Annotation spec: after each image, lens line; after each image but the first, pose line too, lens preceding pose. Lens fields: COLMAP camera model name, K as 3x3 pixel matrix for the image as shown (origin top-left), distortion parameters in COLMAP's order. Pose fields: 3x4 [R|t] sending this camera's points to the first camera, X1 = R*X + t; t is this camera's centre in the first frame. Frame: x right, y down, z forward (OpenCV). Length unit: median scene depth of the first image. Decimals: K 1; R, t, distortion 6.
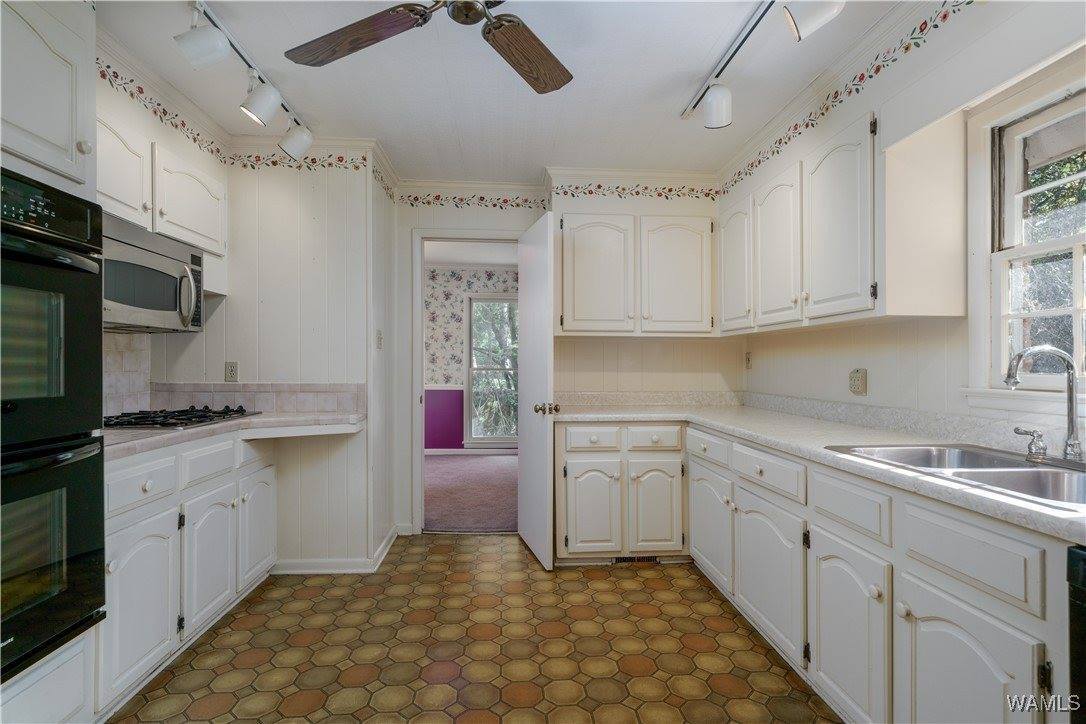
lens RADIAL K [[544.6, 0, 542.9], [0, 544.6, 363.7], [0, 0, 1]] dist [0.013935, 0.001176]
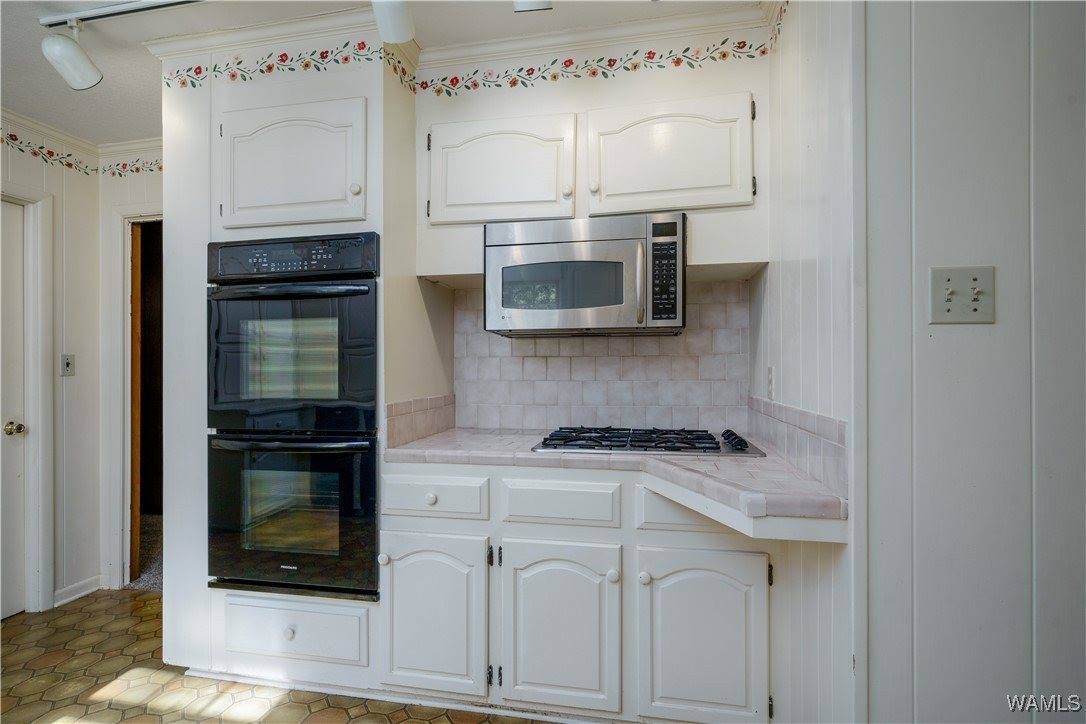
lens RADIAL K [[544.6, 0, 542.2], [0, 544.6, 367.6], [0, 0, 1]] dist [0.013935, 0.001176]
pose [[-0.276072, -0.000778, -0.961137, 0.132116], [0.006165, 0.999978, -0.002580, -0.003732], [0.961117, -0.006637, -0.276061, 1.227593]]
